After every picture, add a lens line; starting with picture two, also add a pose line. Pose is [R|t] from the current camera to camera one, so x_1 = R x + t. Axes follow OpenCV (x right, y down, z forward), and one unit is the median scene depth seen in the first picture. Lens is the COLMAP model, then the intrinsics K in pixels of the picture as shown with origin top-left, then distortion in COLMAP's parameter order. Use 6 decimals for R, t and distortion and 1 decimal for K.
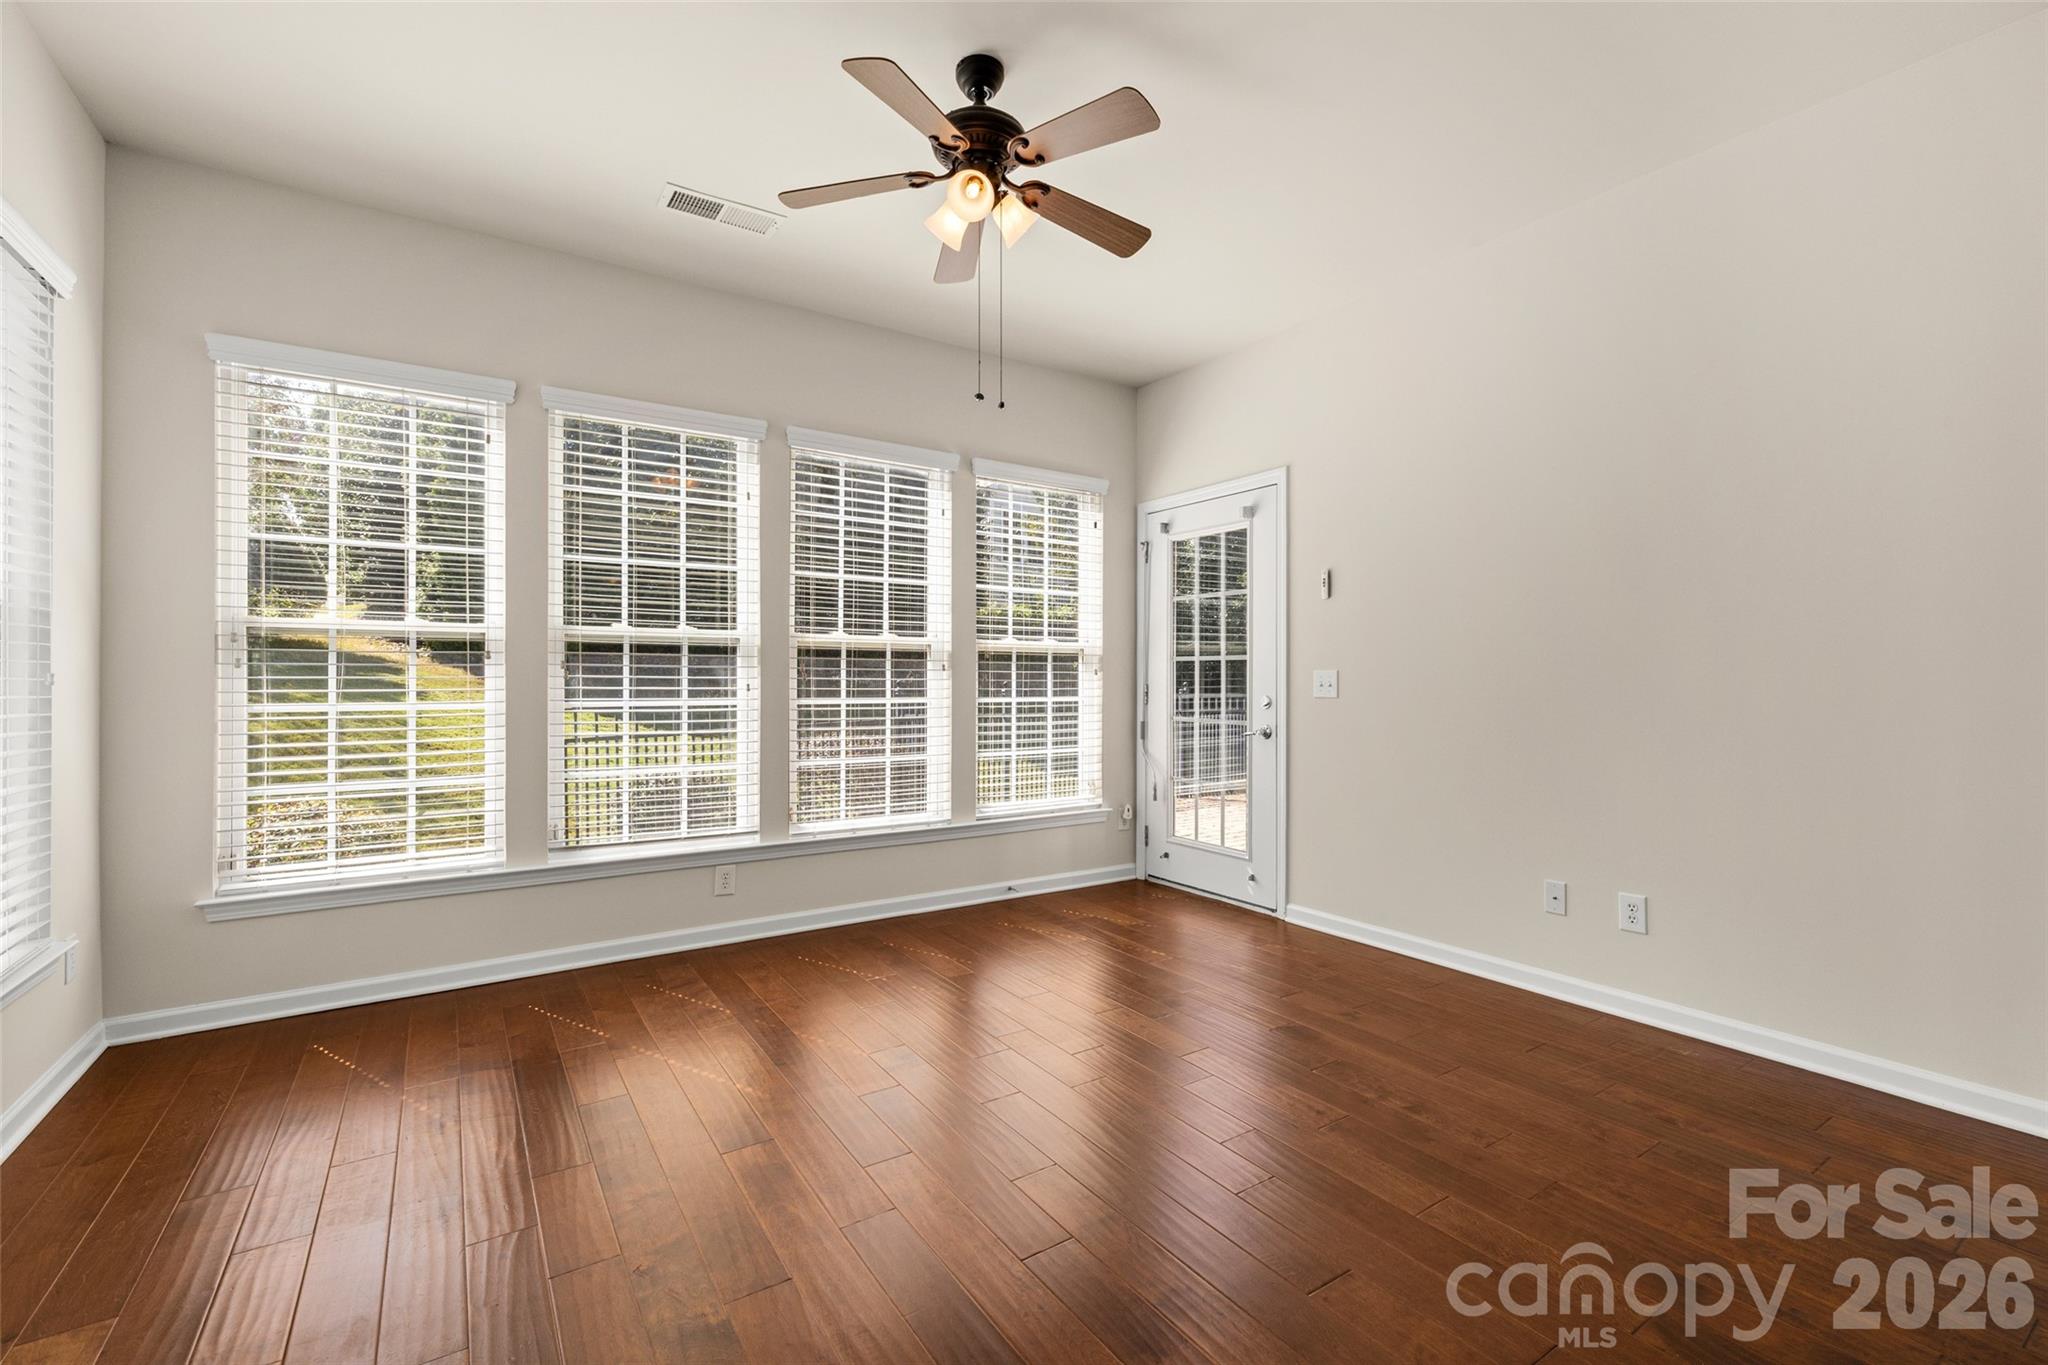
lens RADIAL K [[851.4, 0, 1021.7], [0, 851.4, 686.8], [0, 0, 1]] dist [0.000486, 0.000311]
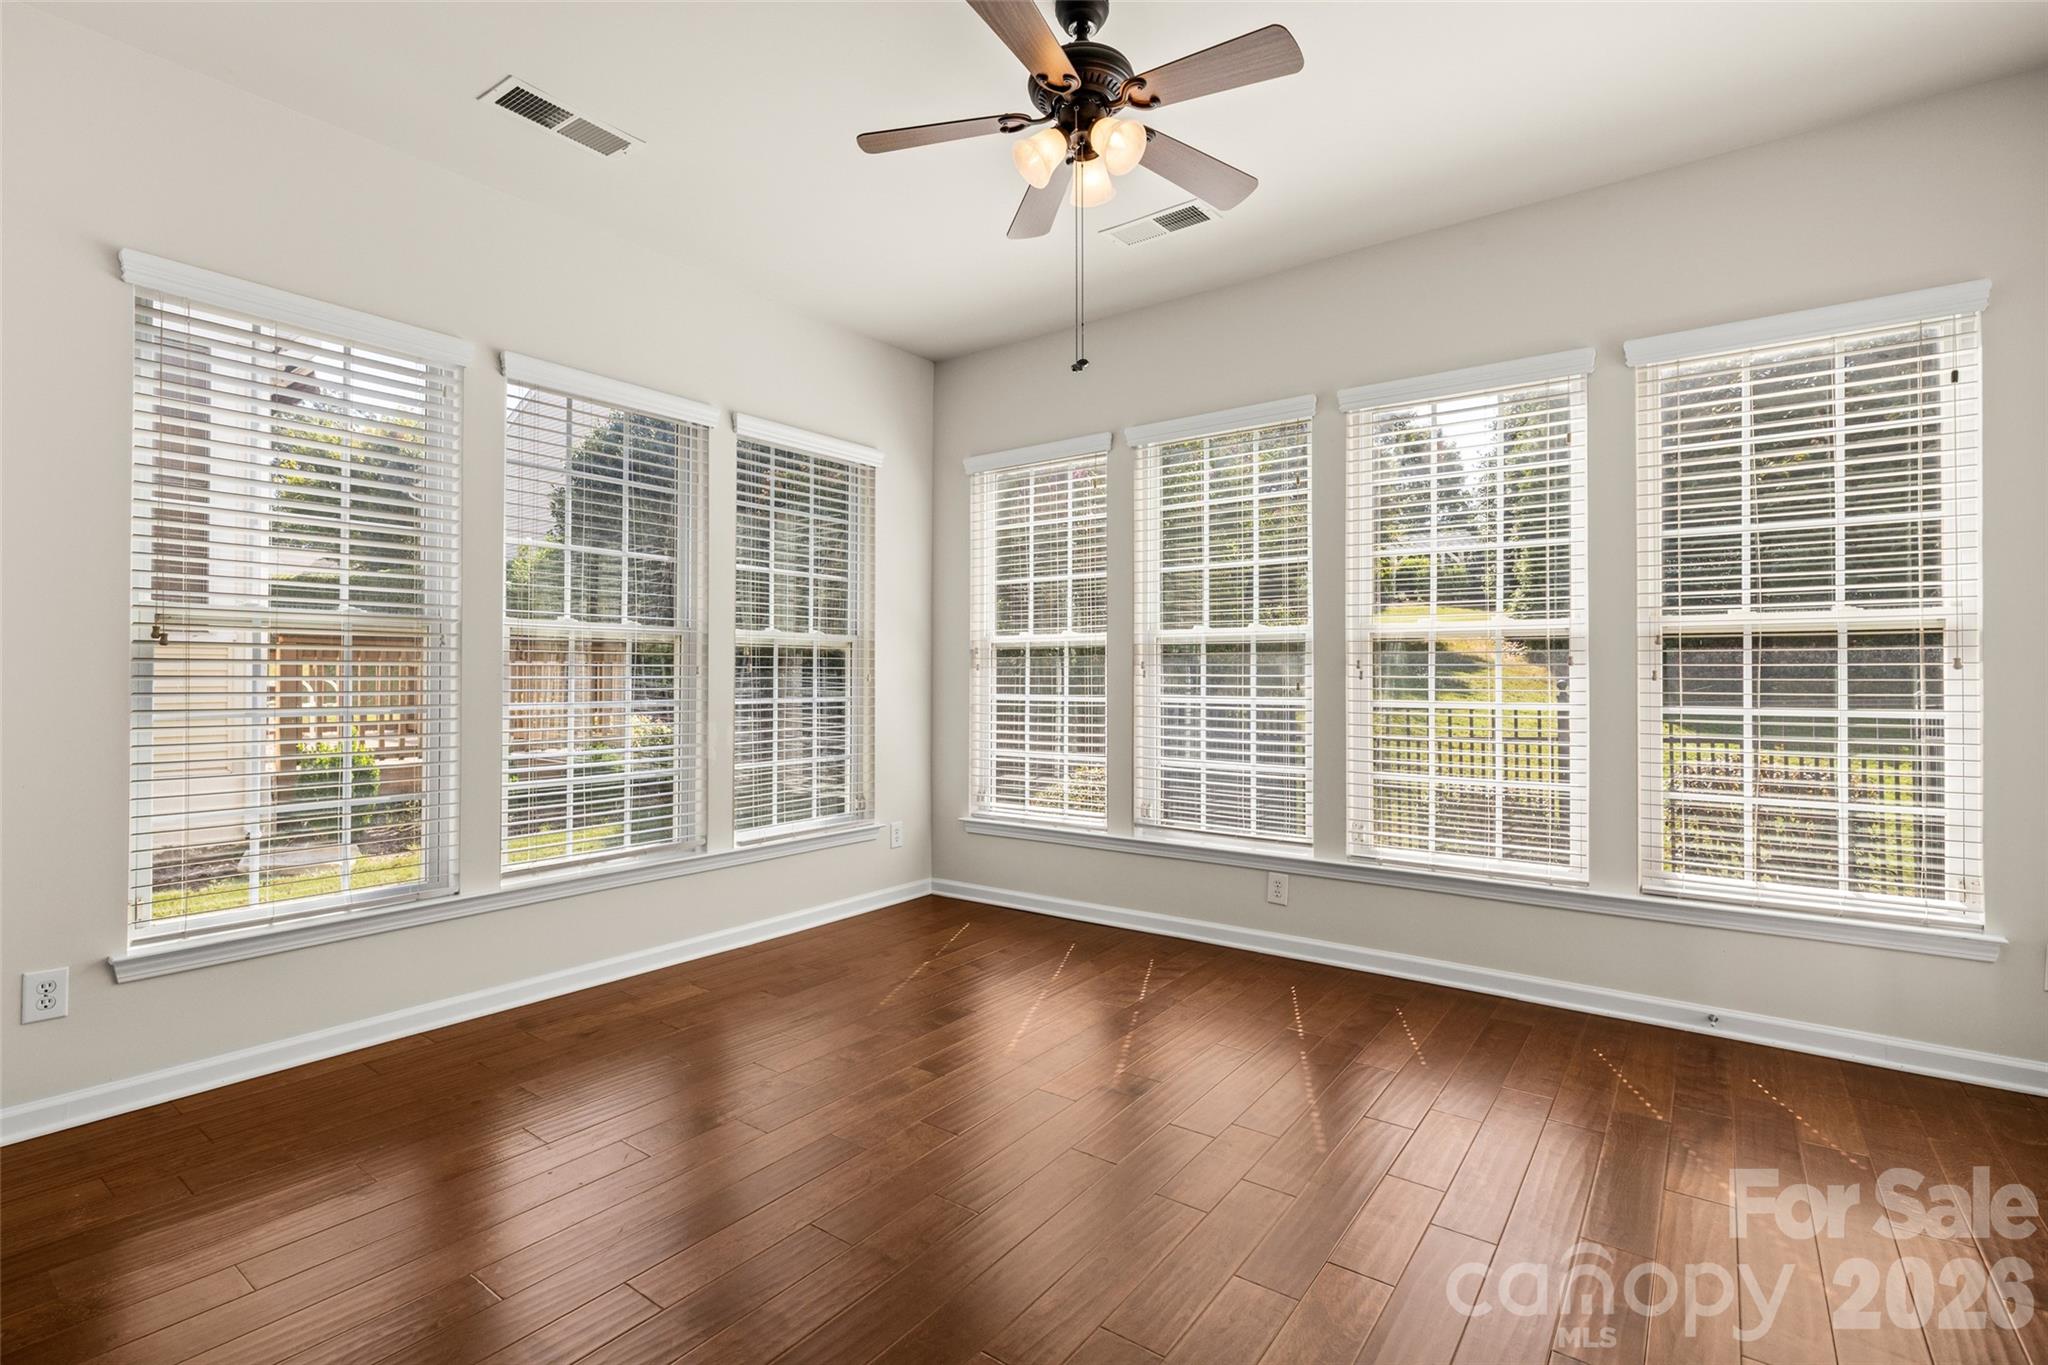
lens RADIAL K [[963.4, 0, 1032.8], [0, 963.4, 686.1], [0, 0, 1]] dist [0.010580, 0.001568]
pose [[0.364968, 0.006491, -0.930997, 0.458004], [-0.009016, 0.999953, 0.003437, -0.000645], [0.930976, 0.007139, 0.365010, 0.289881]]
